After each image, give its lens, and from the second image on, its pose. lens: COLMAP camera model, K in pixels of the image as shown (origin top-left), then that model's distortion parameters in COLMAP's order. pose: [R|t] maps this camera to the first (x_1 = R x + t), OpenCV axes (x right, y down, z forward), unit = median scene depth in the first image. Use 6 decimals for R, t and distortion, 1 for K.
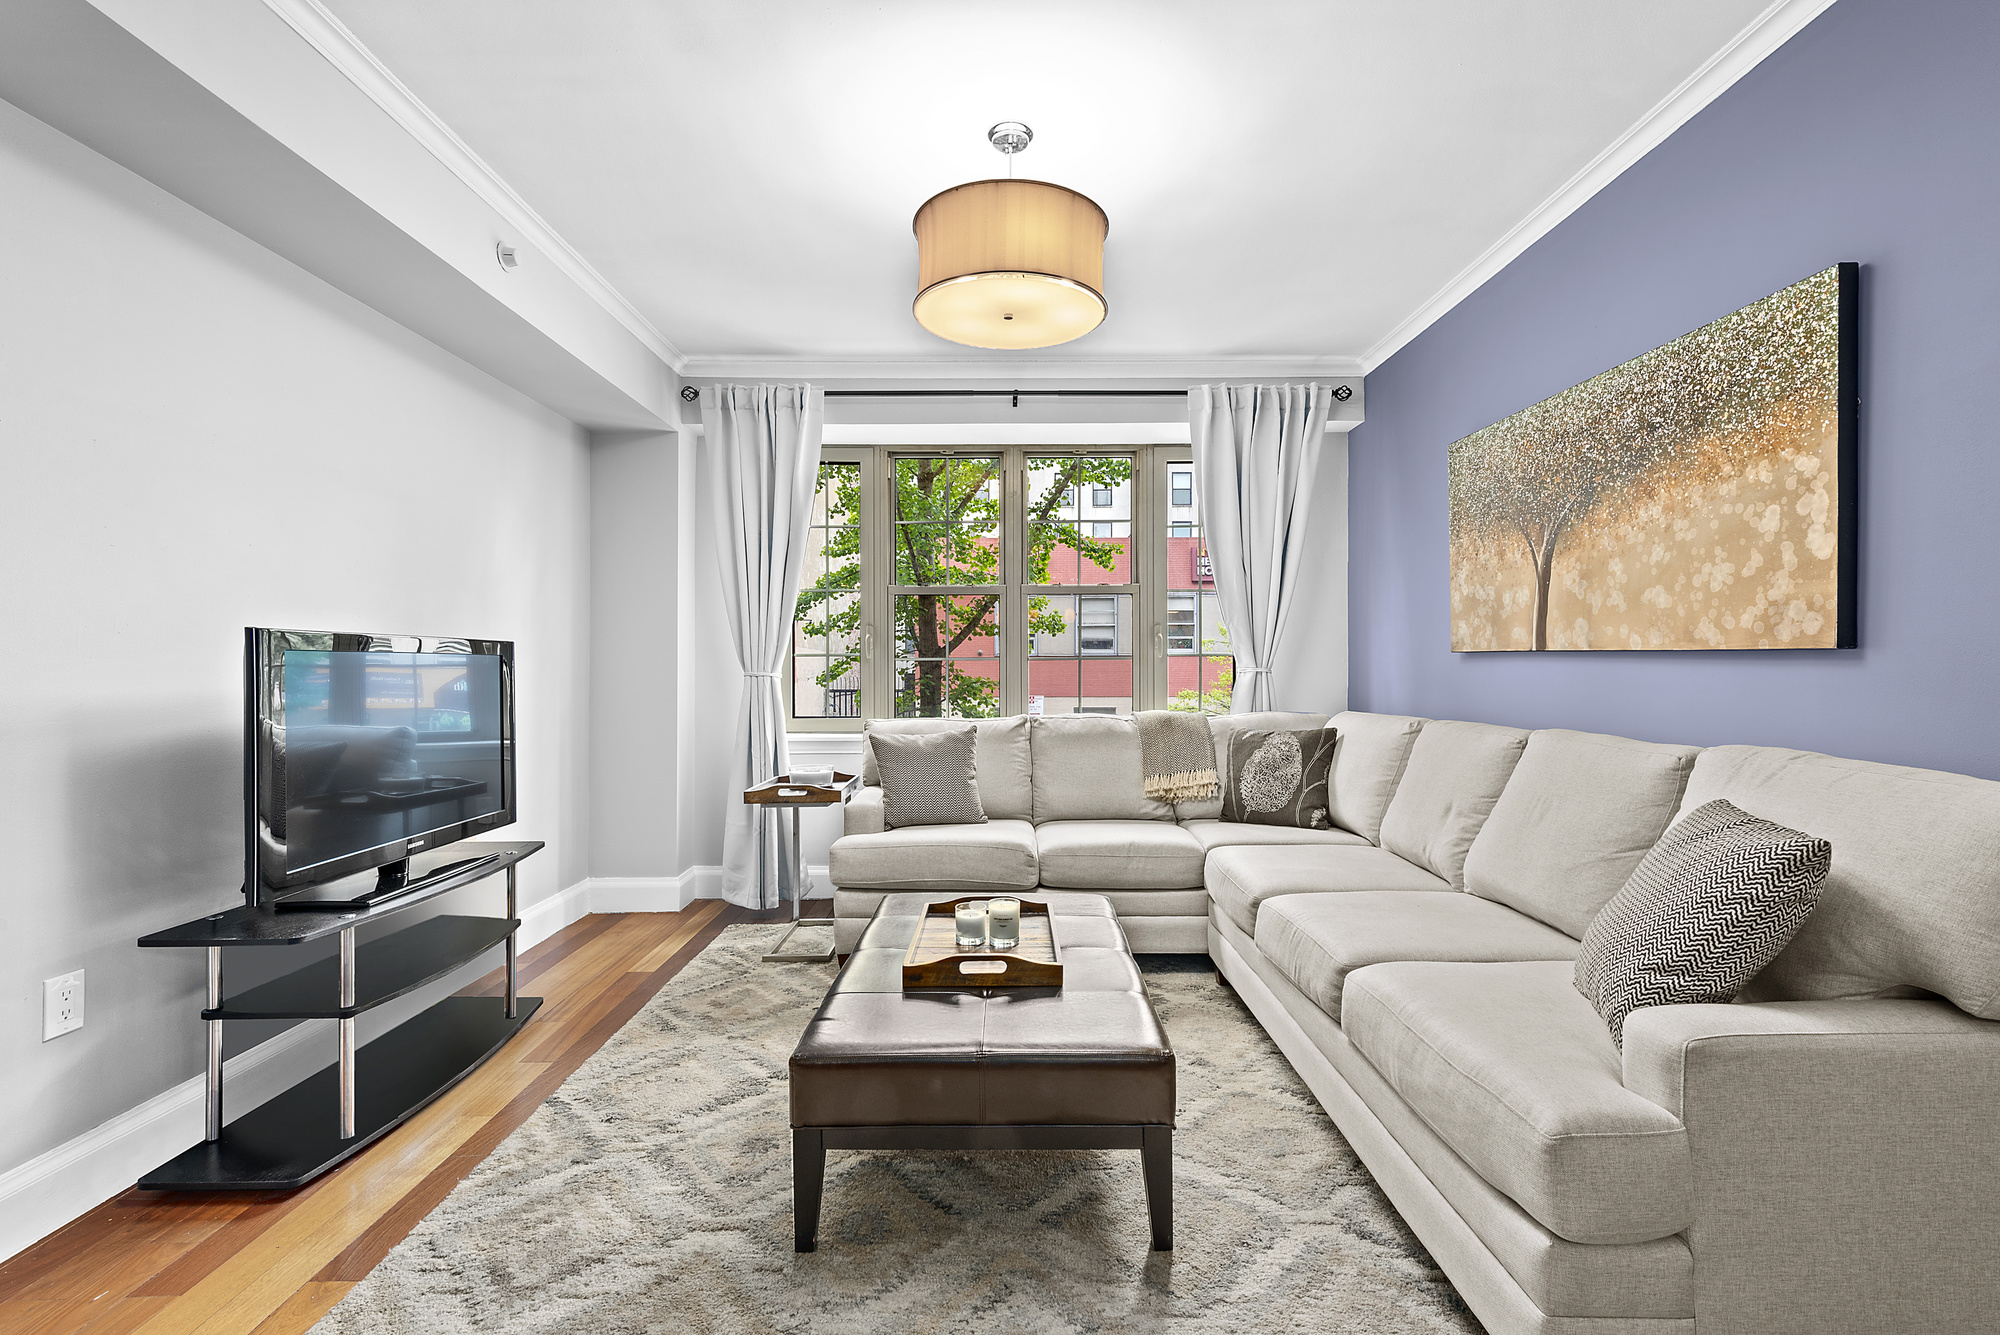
lens RADIAL K [[892.4, 0, 1008.7], [0, 892.4, 666.8], [0, 0, 1]] dist [0.010842, -0.000048]
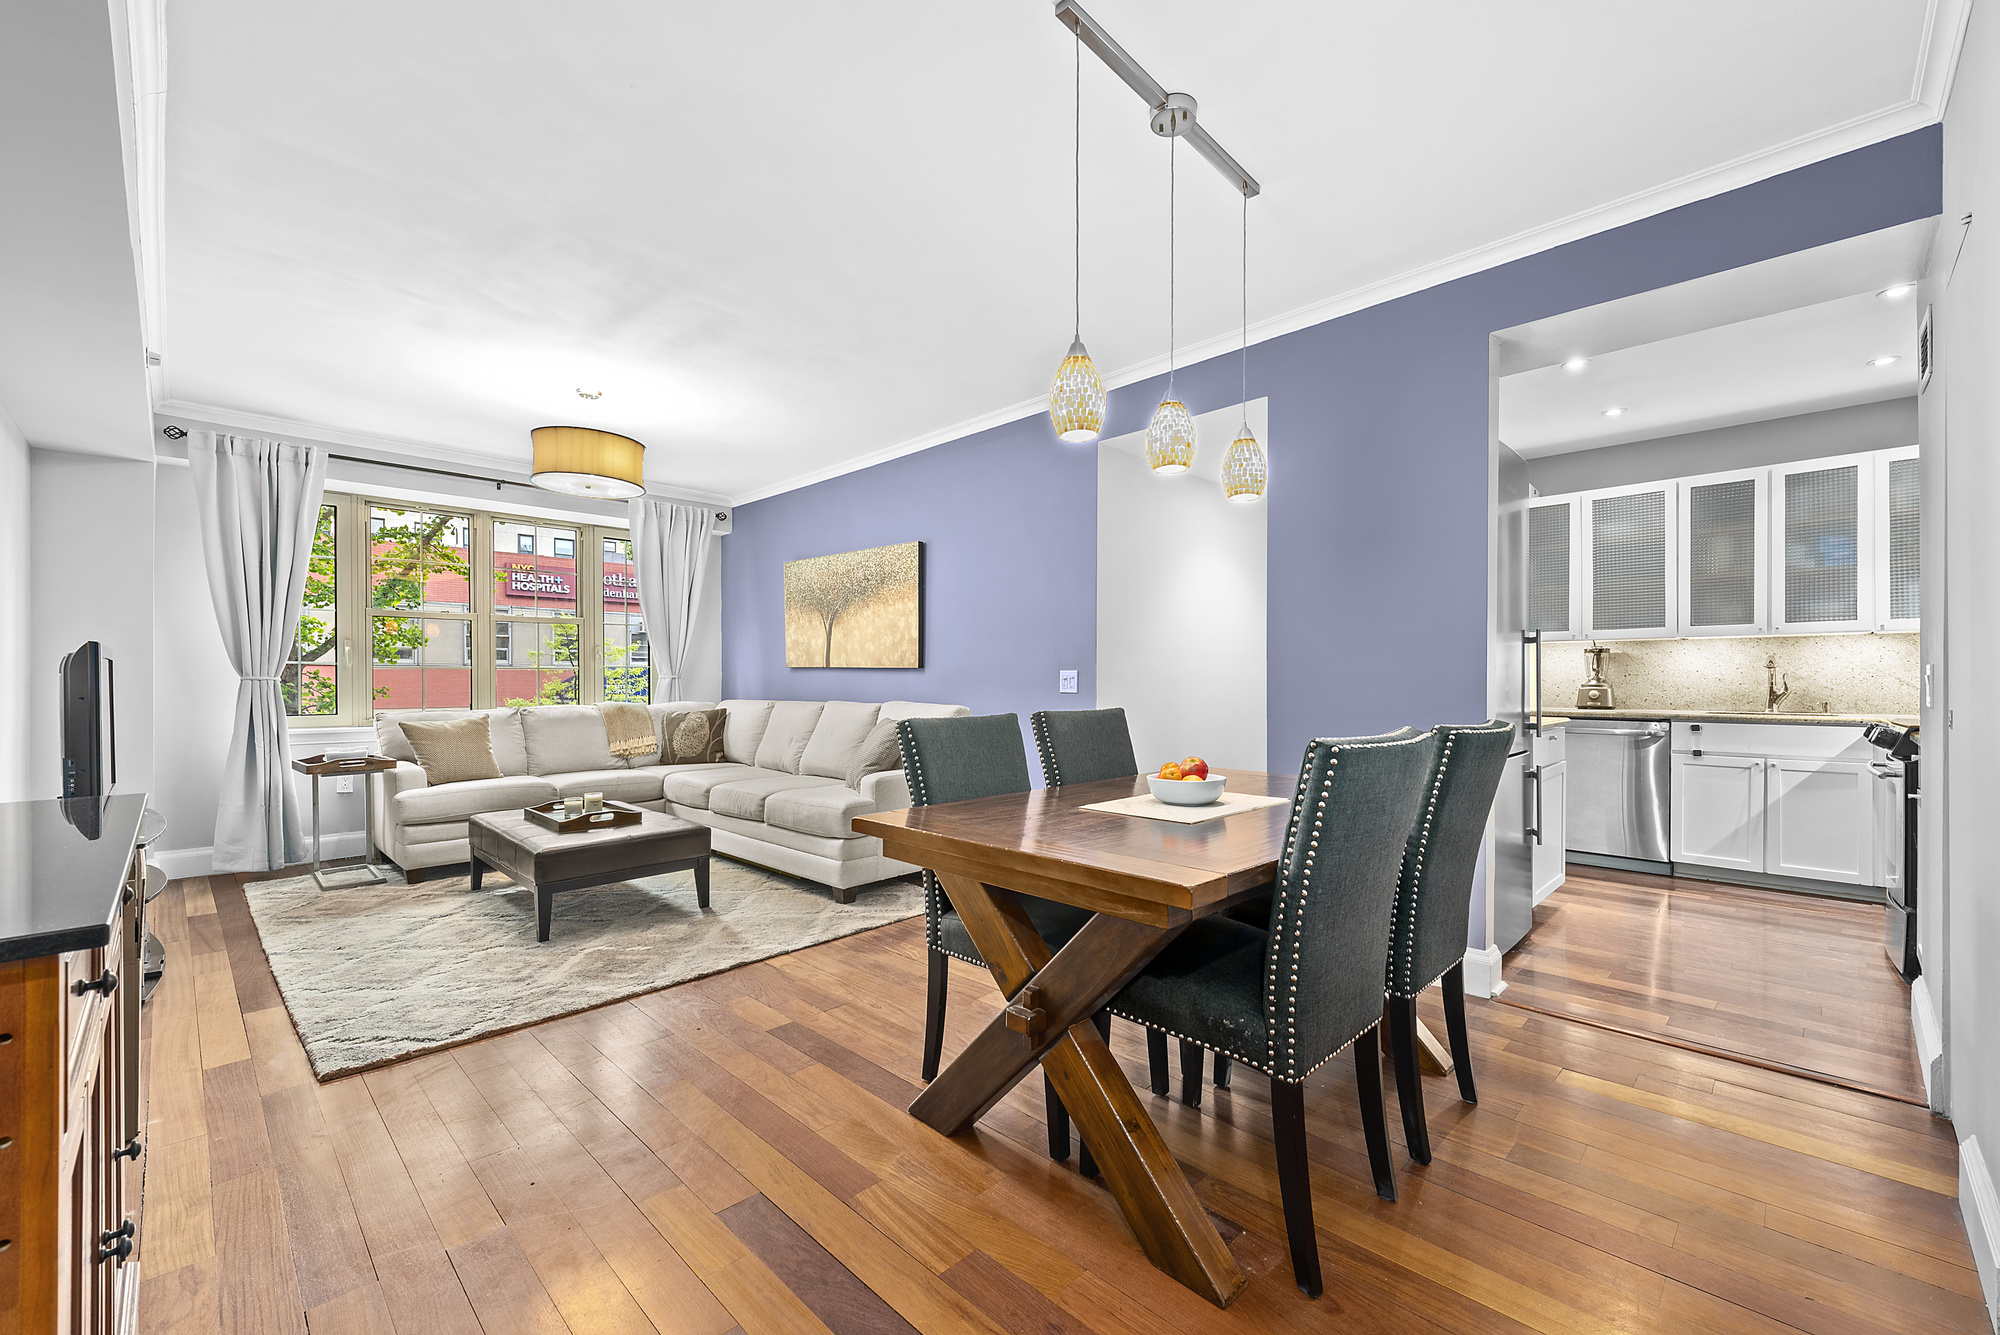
lens RADIAL K [[818.7, 0, 1003.8], [0, 818.7, 682.0], [0, 0, 1]] dist [0.003557, 0.000158]
pose [[0.707518, -0.000264, 0.706695, -0.465428], [-0.001932, 0.999995, 0.002308, 0.011183], [-0.706692, -0.002998, 0.707515, -0.652491]]
